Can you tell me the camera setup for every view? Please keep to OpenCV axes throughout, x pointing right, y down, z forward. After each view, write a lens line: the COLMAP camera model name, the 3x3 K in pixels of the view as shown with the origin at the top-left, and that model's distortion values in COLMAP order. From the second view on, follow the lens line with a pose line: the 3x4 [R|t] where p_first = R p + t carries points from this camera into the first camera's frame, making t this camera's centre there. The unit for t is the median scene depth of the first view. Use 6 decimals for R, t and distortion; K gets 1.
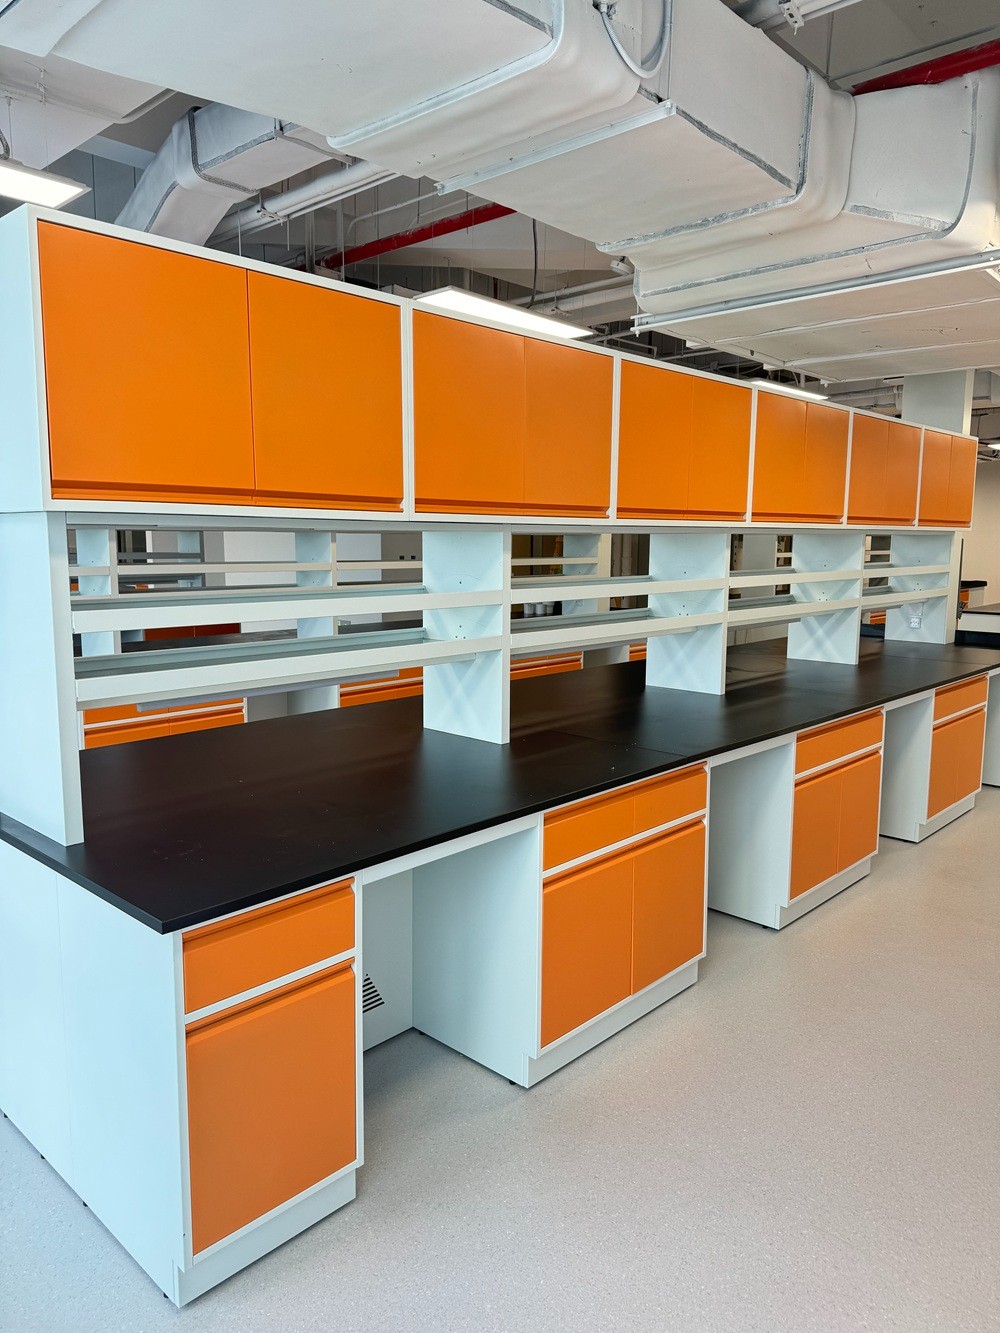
lens RADIAL K [[937.9, 0, 502.7], [0, 937.9, 664.0], [0, 0, 1]] dist [0.115023, -0.010802]
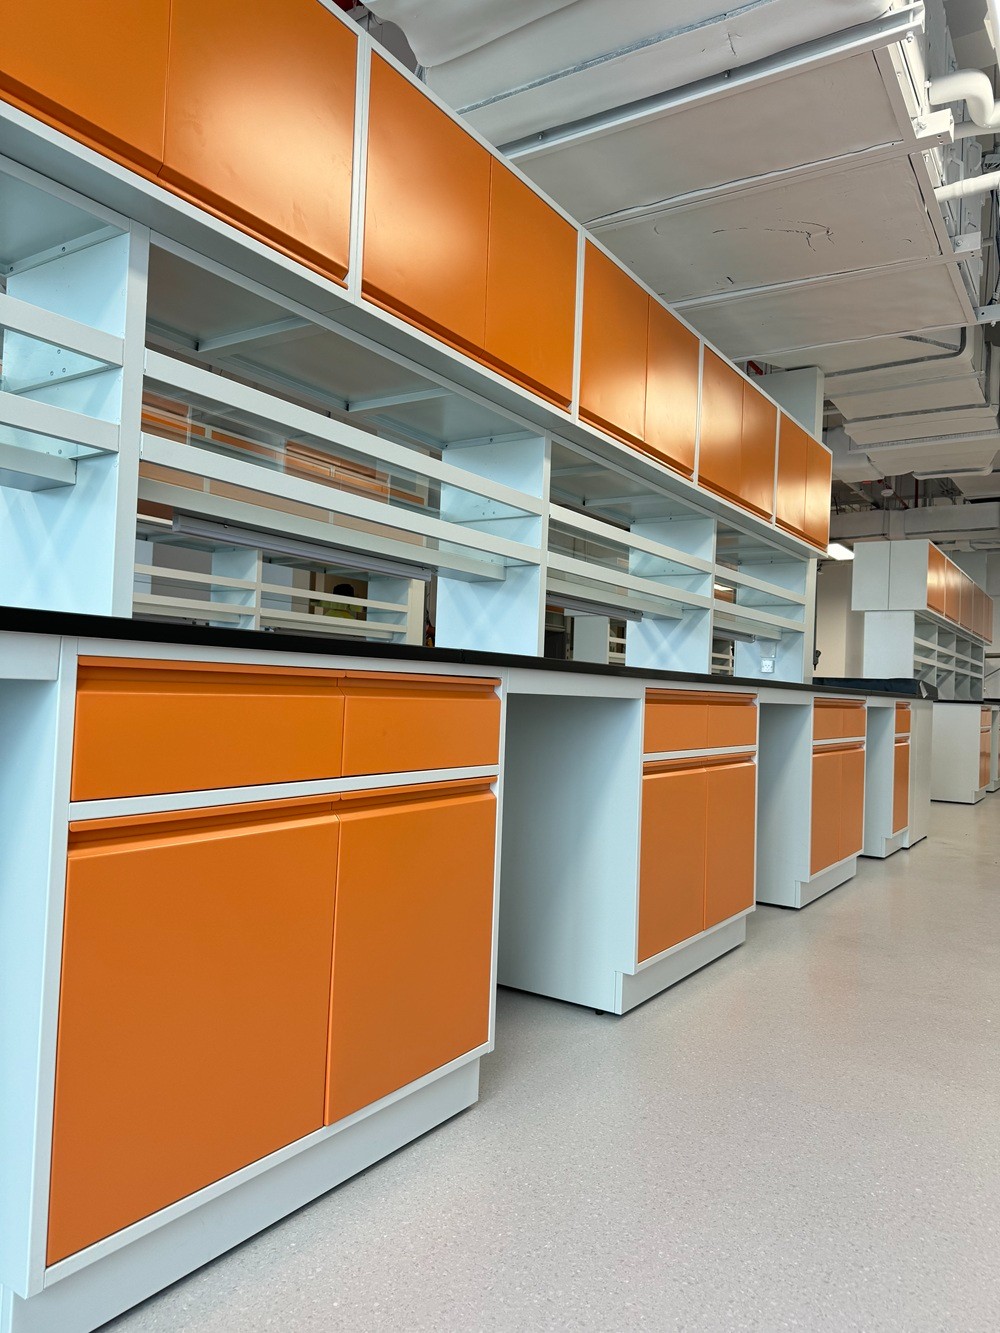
lens RADIAL K [[937.9, 0, 475.1], [0, 937.9, 663.7], [0, 0, 1]] dist [0.115023, -0.010802]
pose [[0.989928, 0.033939, 0.137447, 0.103086], [-0.013165, 0.988702, -0.149318, 0.146659], [-0.140961, 0.146004, 0.979190, 0.375497]]
